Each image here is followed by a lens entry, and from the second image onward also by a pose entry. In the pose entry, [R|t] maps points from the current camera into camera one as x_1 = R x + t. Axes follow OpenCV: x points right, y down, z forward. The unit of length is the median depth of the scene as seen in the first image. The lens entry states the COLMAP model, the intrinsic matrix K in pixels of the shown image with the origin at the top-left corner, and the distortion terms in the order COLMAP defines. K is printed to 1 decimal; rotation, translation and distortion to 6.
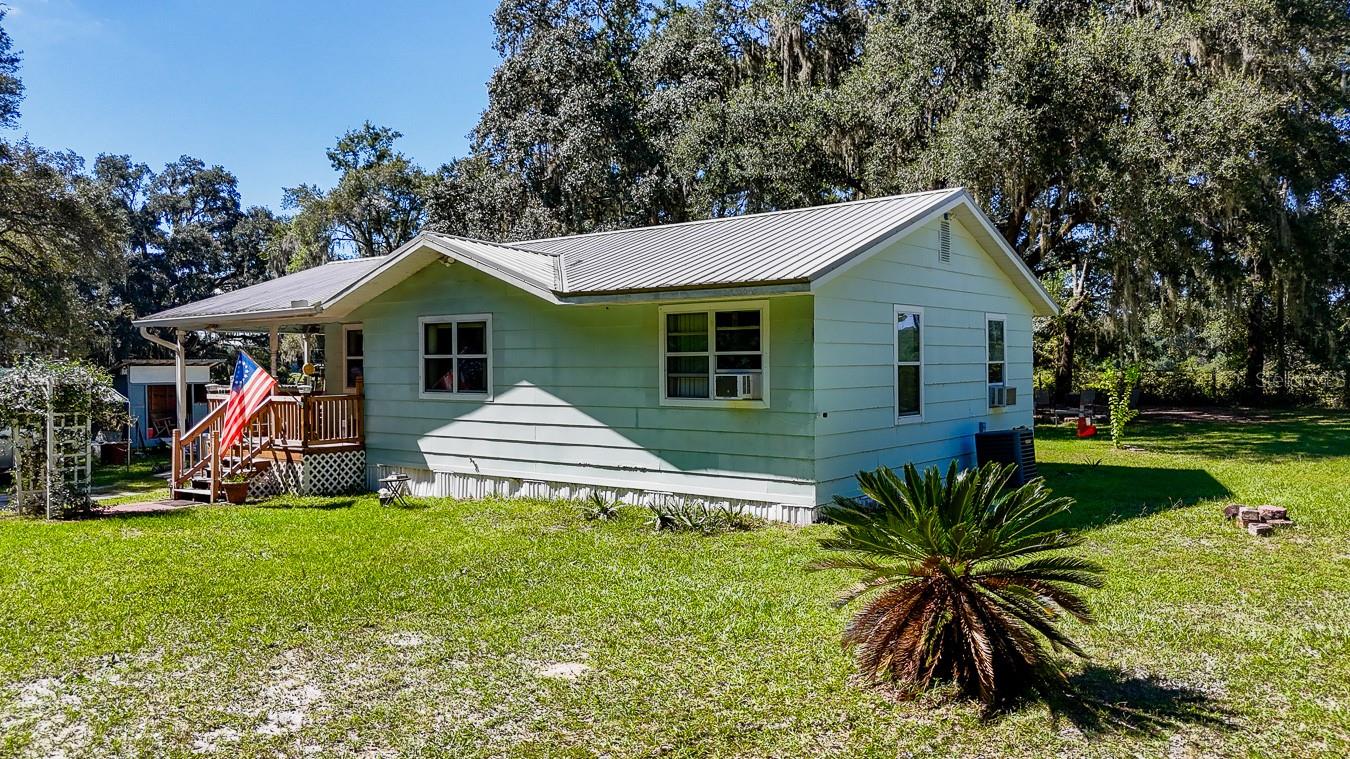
lens RADIAL K [[1026.6, 0, 689.1], [0, 1026.6, 368.8], [0, 0, 1]] dist [0.032973, -0.004147]
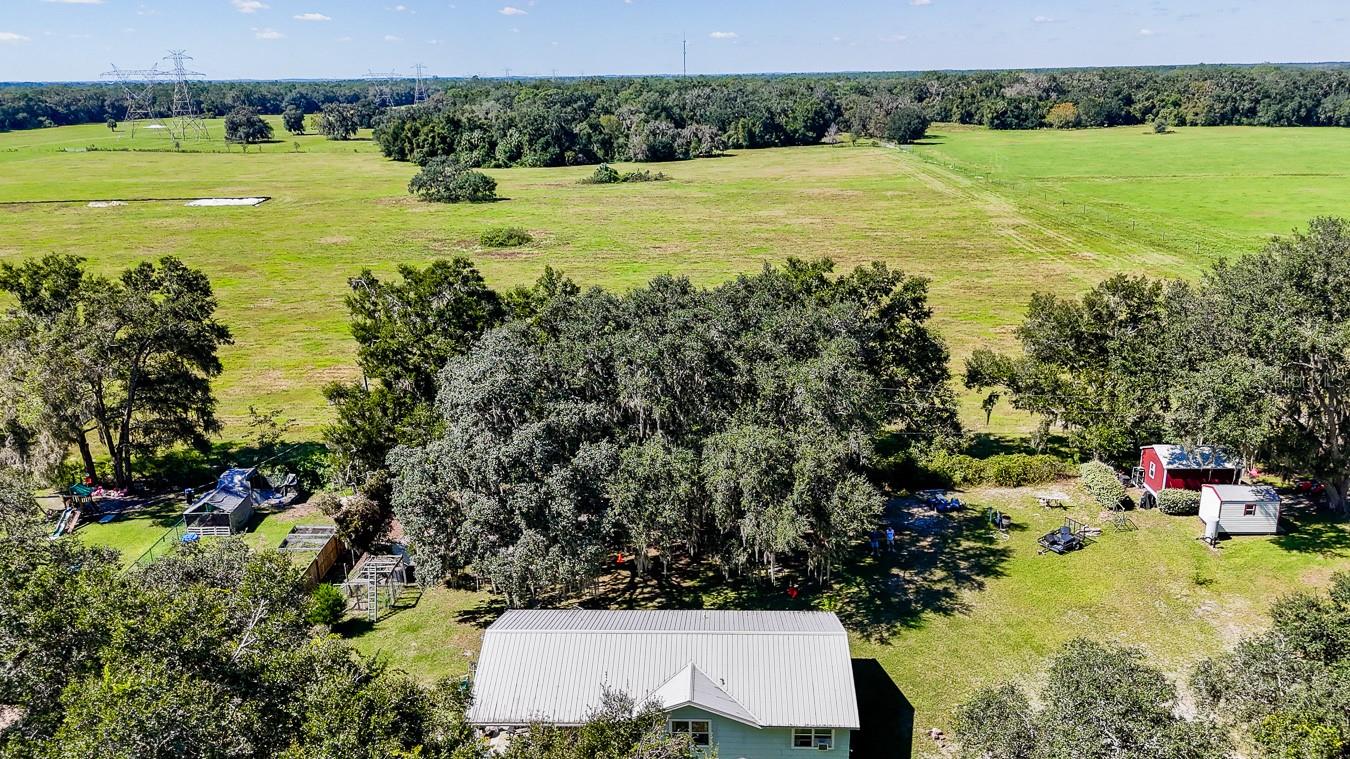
lens RADIAL K [[1002.1, 0, 679.1], [0, 1002.1, 376.3], [0, 0, 1]] dist [0.070464, -0.066044]
pose [[0.814029, -0.168197, 0.555937, -1.467778], [0.010057, 0.961091, 0.276048, -1.530792], [-0.580737, -0.219120, 0.784048, -0.757911]]
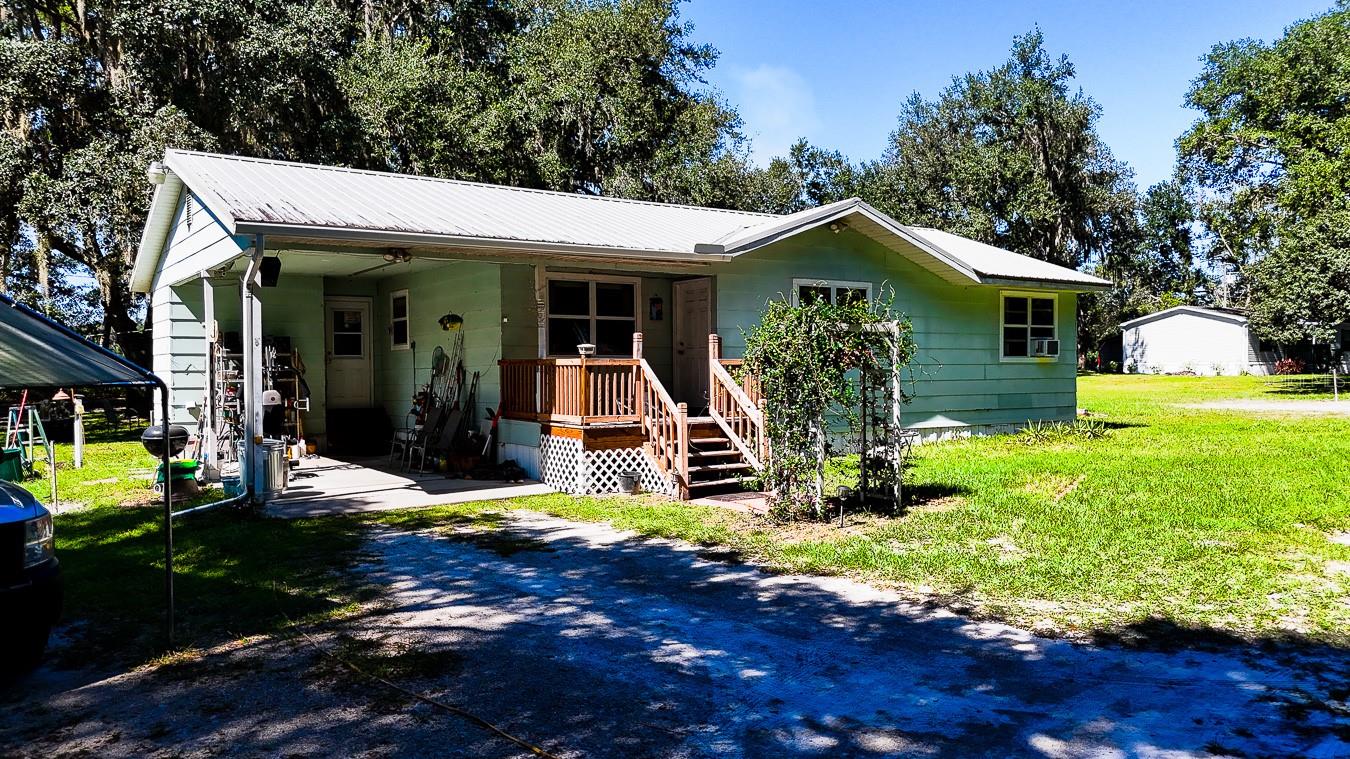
lens RADIAL K [[1002.1, 0, 679.1], [0, 1002.1, 376.3], [0, 0, 1]] dist [0.070464, -0.066044]
pose [[0.311499, -0.003827, 0.950239, -1.196476], [0.010040, 0.999949, 0.000736, 0.040322], [-0.950193, 0.009311, 0.311522, 0.809372]]
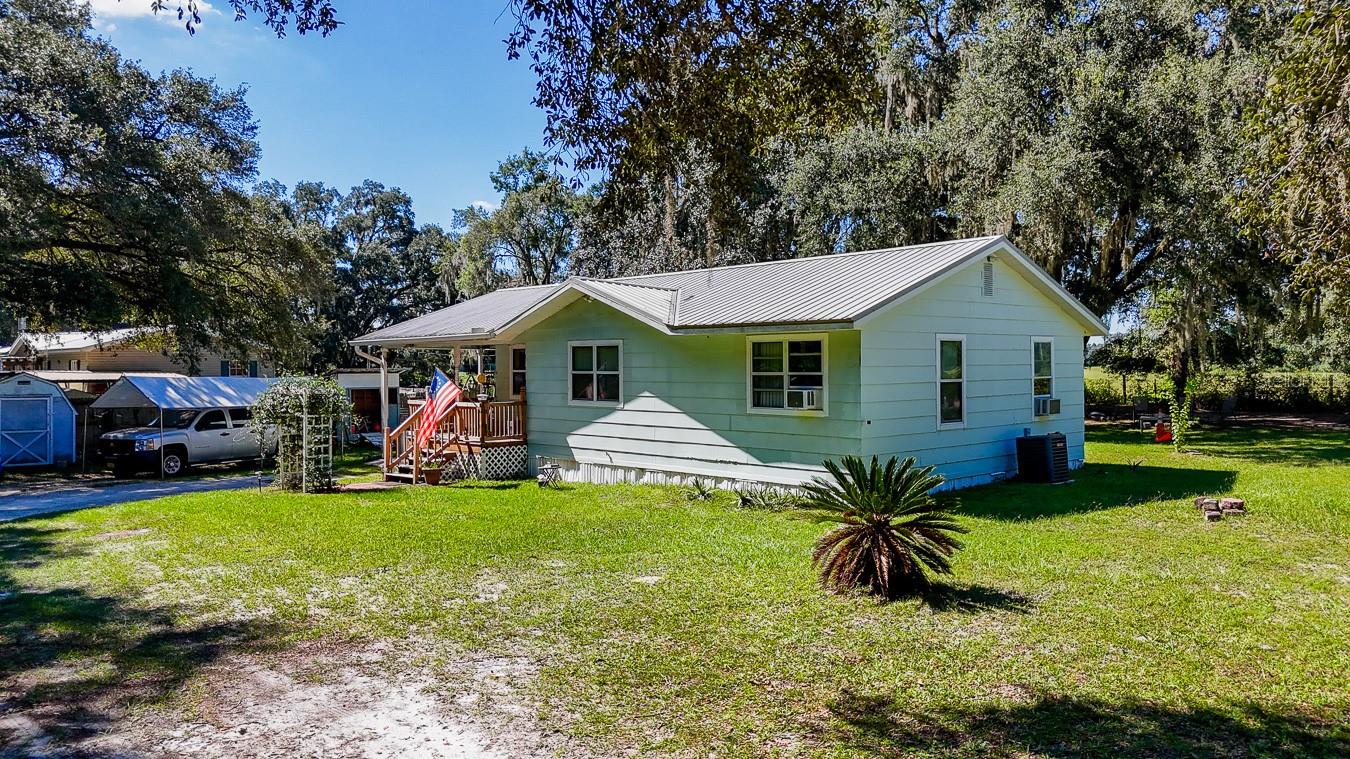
lens RADIAL K [[1015.9, 0, 684.4], [0, 1015.9, 370.1], [0, 0, 1]] dist [0.074553, -0.078389]
pose [[0.989198, 0.000963, -0.146584, 0.066051], [-0.000749, 0.999999, 0.001513, -0.016722], [0.146585, -0.001387, 0.989197, -0.228852]]
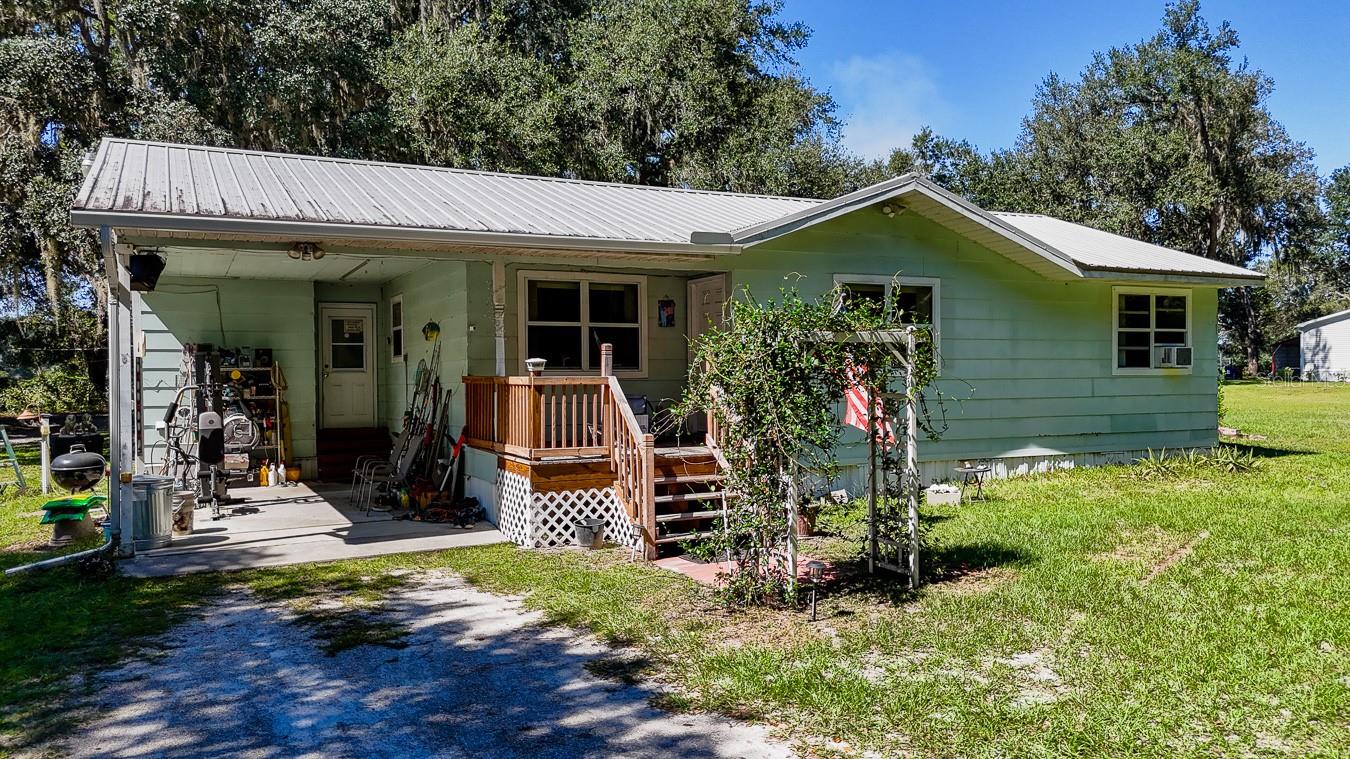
lens RADIAL K [[1002.1, 0, 679.1], [0, 1002.1, 376.3], [0, 0, 1]] dist [0.070464, -0.066044]
pose [[0.441711, 0.000155, 0.897157, -1.006292], [0.010723, 0.999928, -0.005452, 0.030931], [-0.897093, 0.012028, 0.441677, 0.768046]]
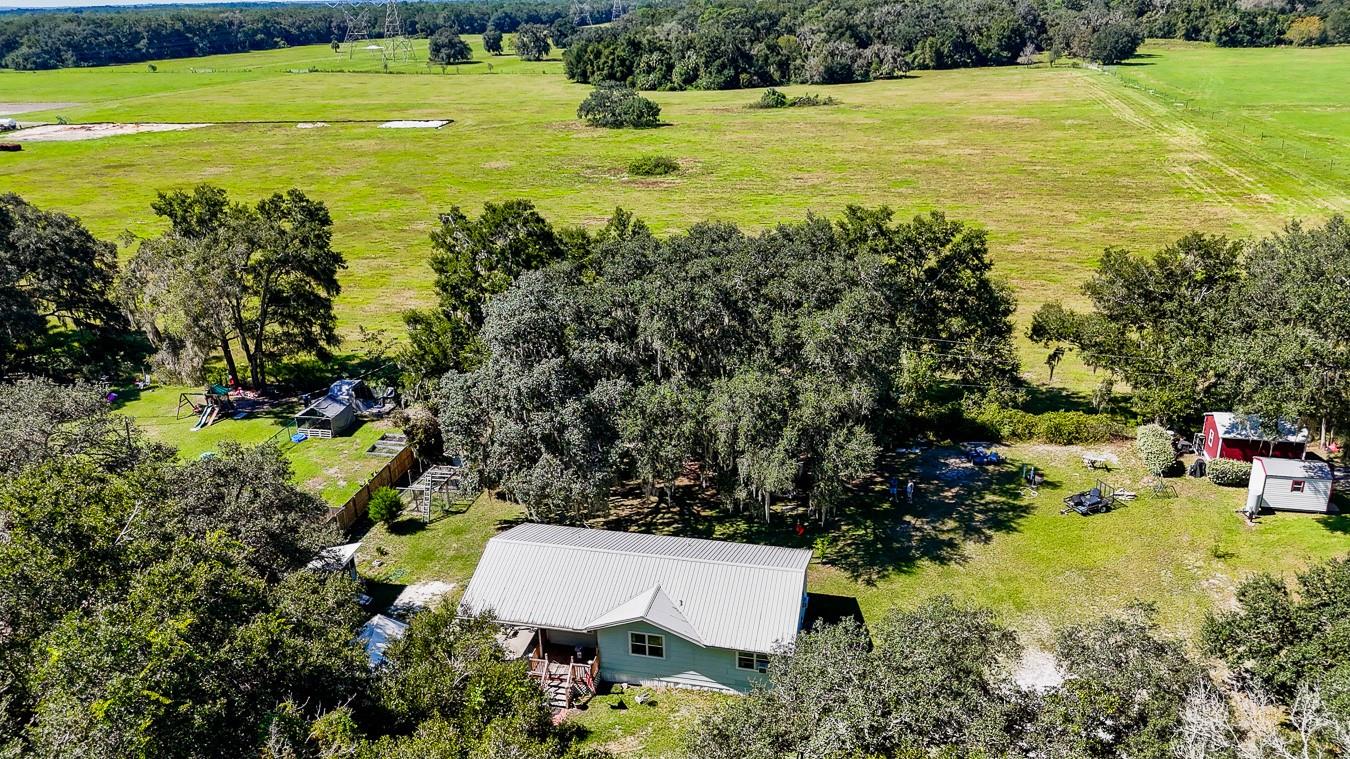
lens RADIAL K [[1002.1, 0, 679.1], [0, 1002.1, 376.3], [0, 0, 1]] dist [0.070464, -0.066044]
pose [[0.910677, -0.159337, 0.381154, -1.072131], [0.019006, 0.937809, 0.346630, -1.654562], [-0.412681, -0.308424, 0.857070, -1.201600]]
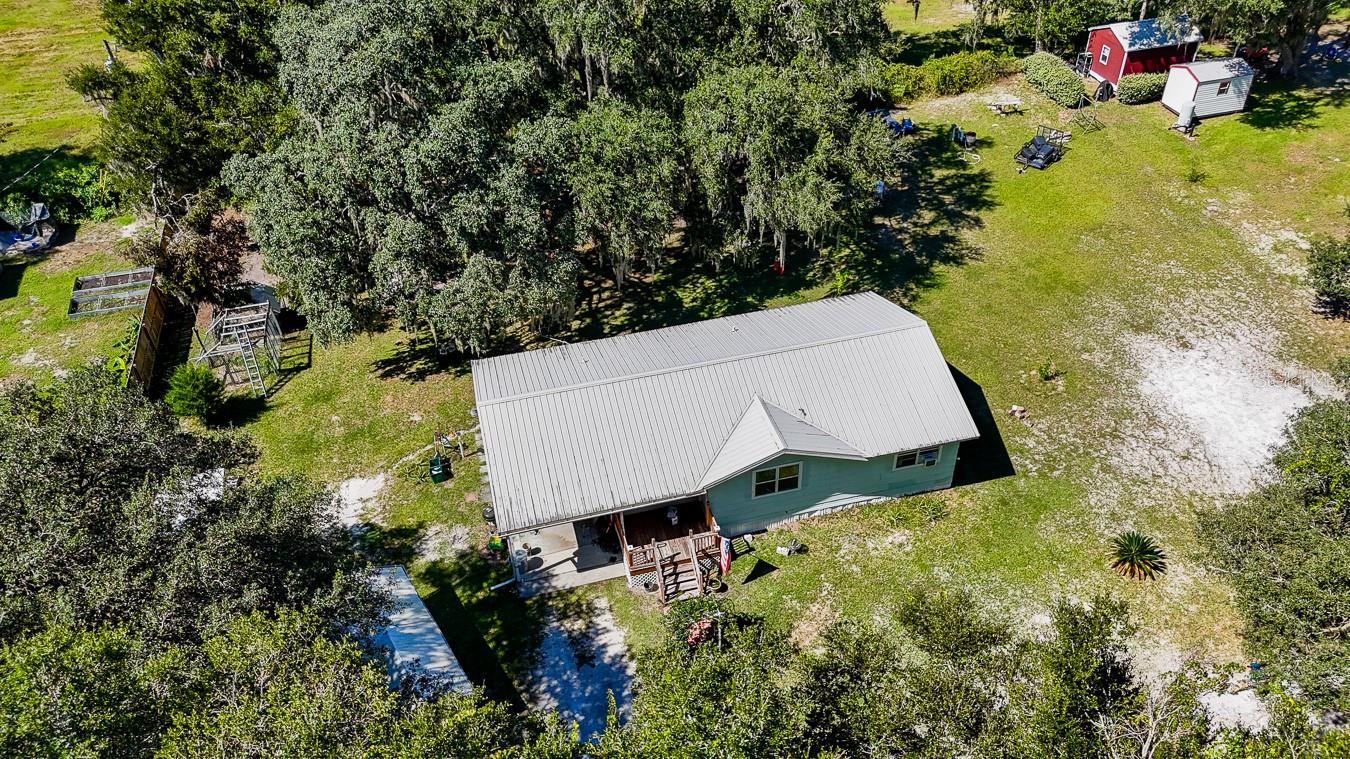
lens RADIAL K [[1015.9, 0, 684.4], [0, 1015.9, 370.1], [0, 0, 1]] dist [0.074553, -0.078389]
pose [[0.611675, -0.493959, 0.617947, -1.463282], [0.024590, 0.792609, 0.609234, -1.409210], [-0.790727, -0.357458, 0.496965, 0.197162]]
